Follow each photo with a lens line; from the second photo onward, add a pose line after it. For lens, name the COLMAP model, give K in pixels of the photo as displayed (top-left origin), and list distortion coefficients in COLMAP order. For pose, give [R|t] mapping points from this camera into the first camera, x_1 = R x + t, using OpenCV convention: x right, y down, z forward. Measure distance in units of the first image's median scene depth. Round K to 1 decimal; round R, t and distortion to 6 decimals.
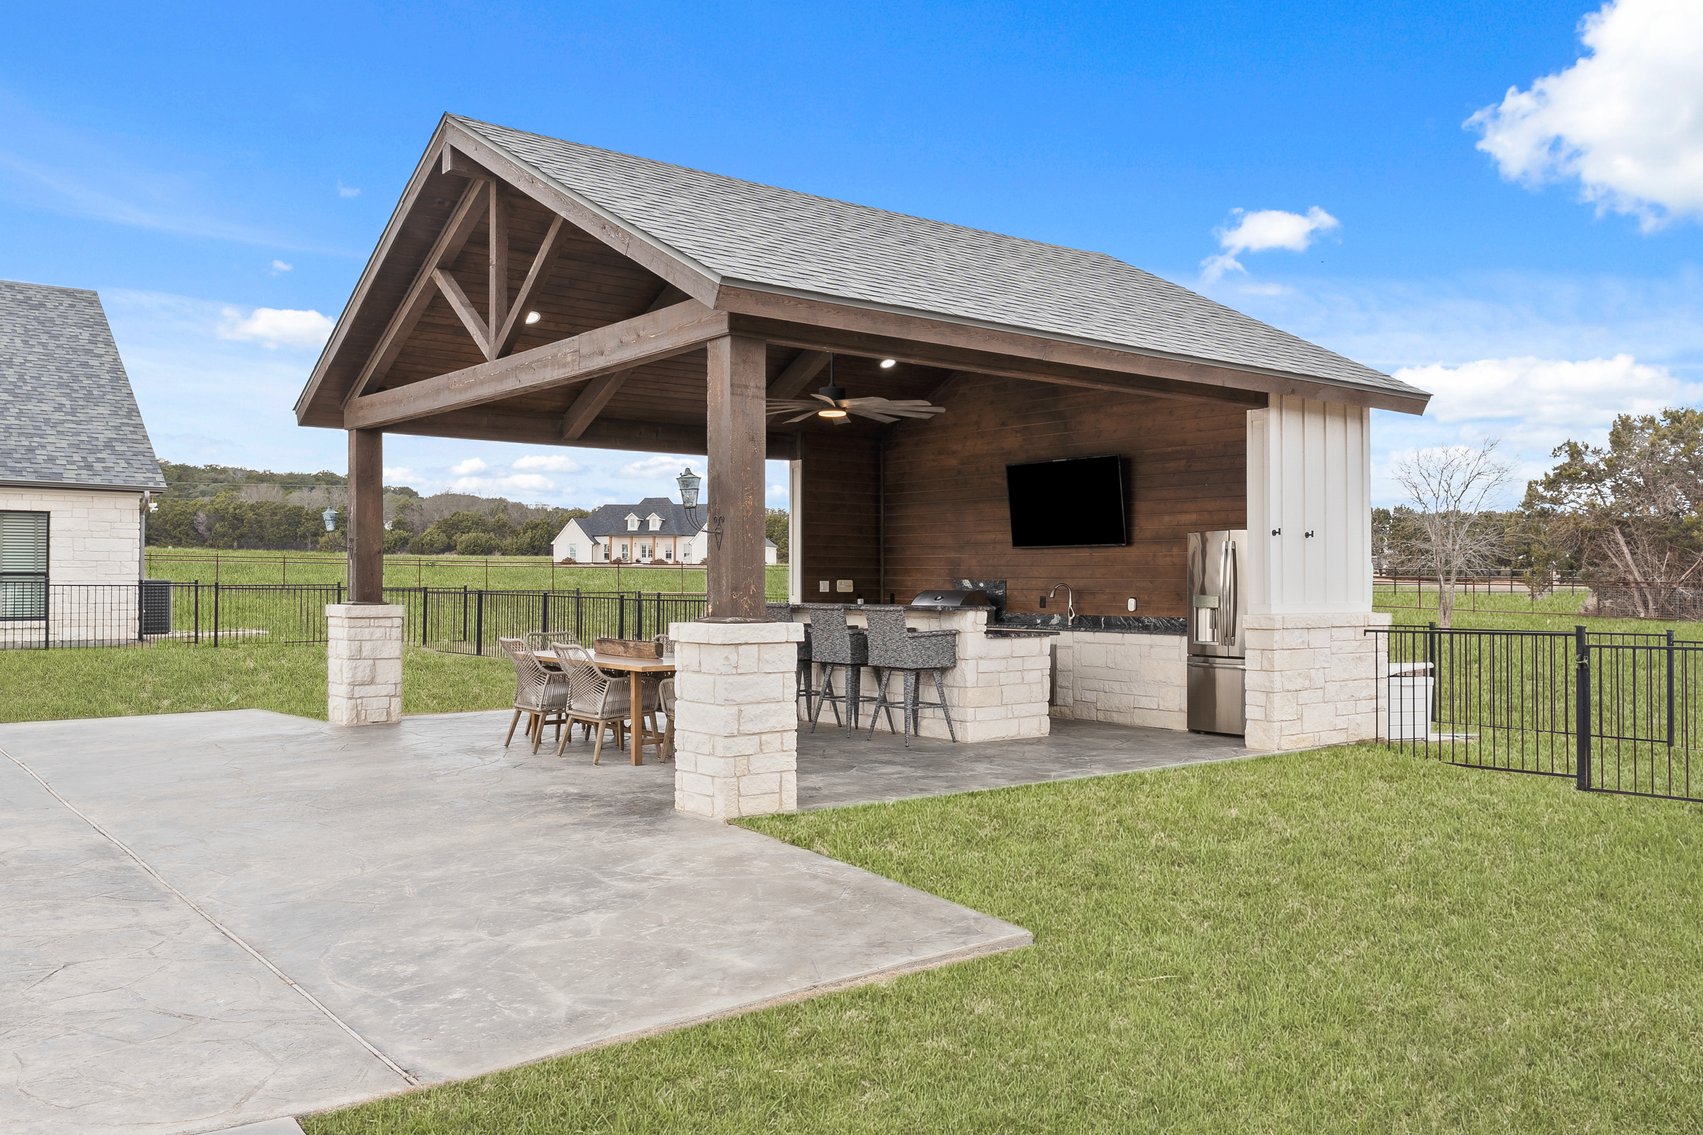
lens RADIAL K [[1357.2, 0, 851.5], [0, 1357.2, 567.5], [0, 0, 1]] dist [0.006520, 0.001190]
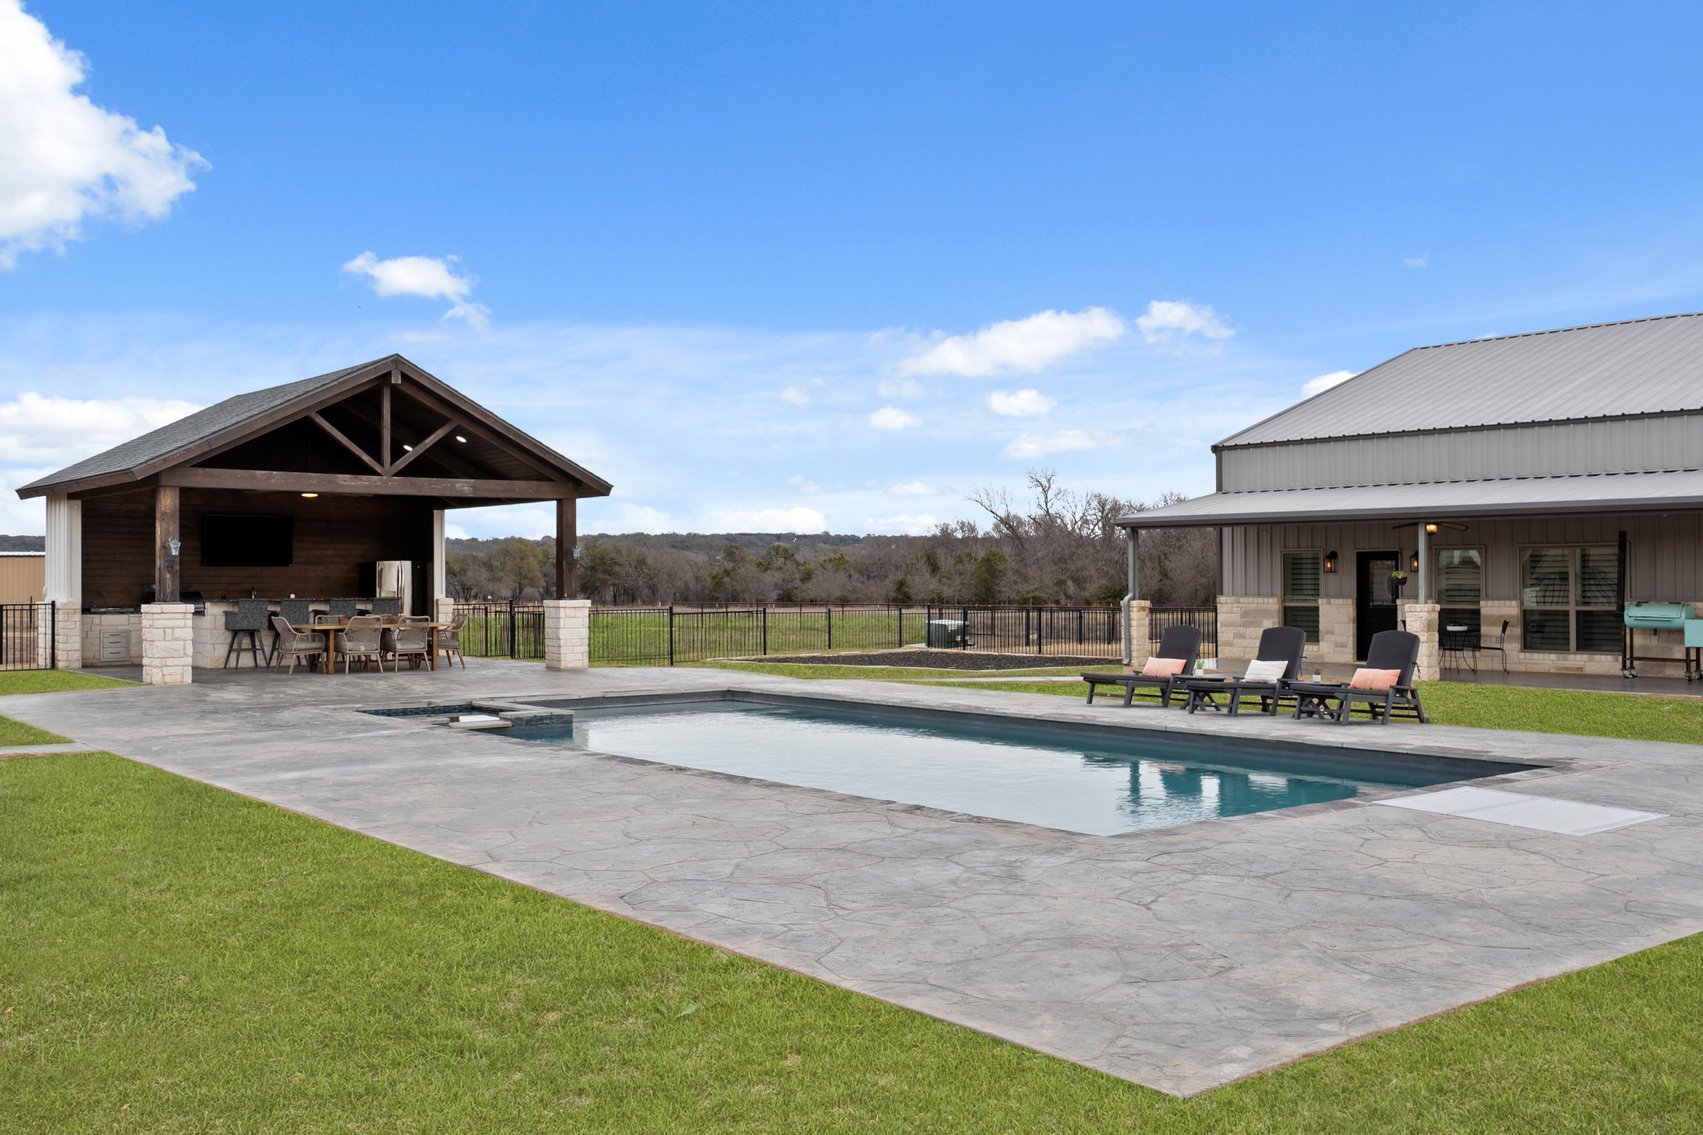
lens RADIAL K [[1632.0, 0, 851.5], [0, 1632.0, 567.5], [0, 0, 1]] dist [-0.020363, -0.004350]
pose [[-0.022037, 0.001356, 0.999756, -1.960658], [-0.006336, 0.999979, -0.001496, -0.015136], [-0.999737, -0.006367, -0.022028, 0.278800]]
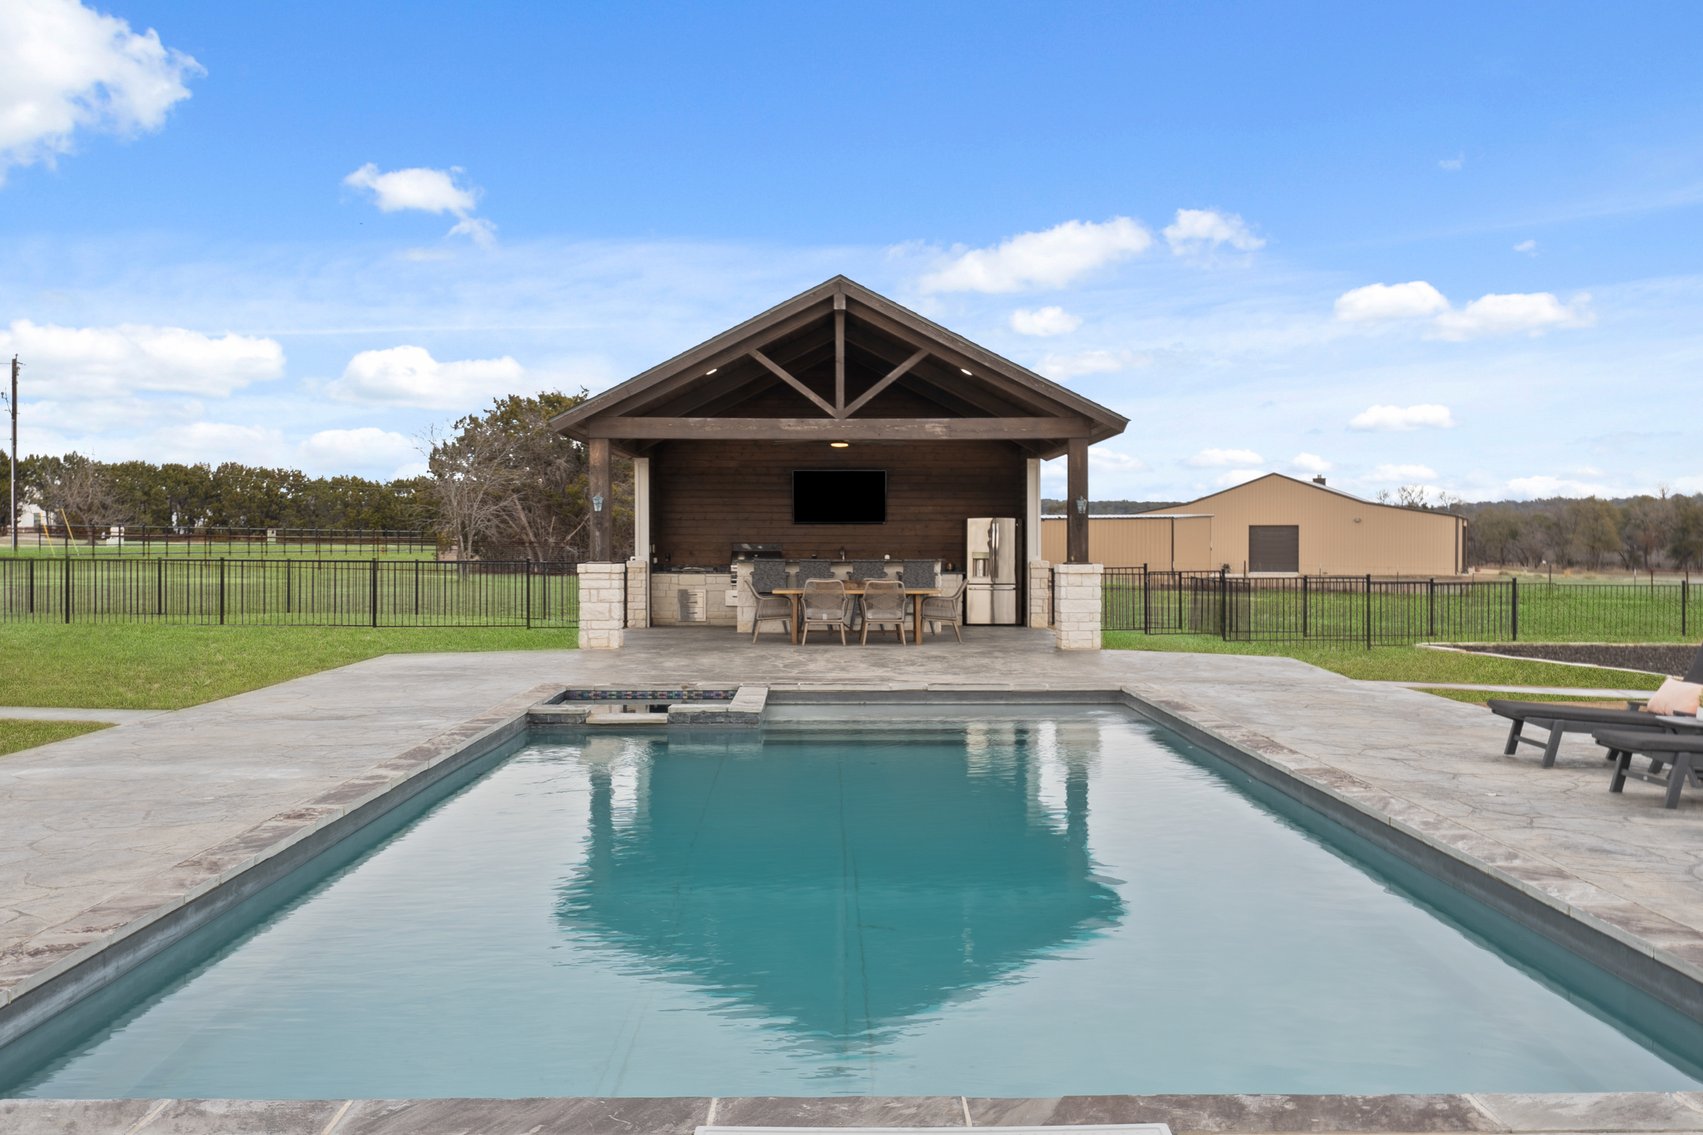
lens RADIAL K [[1632.0, 0, 851.5], [0, 1632.0, 567.5], [0, 0, 1]] dist [-0.020363, -0.004350]
pose [[0.608859, -0.017104, 0.793094, -1.394405], [-0.004295, 0.999682, 0.024857, -0.012075], [-0.793267, -0.018541, 0.608591, -0.195525]]
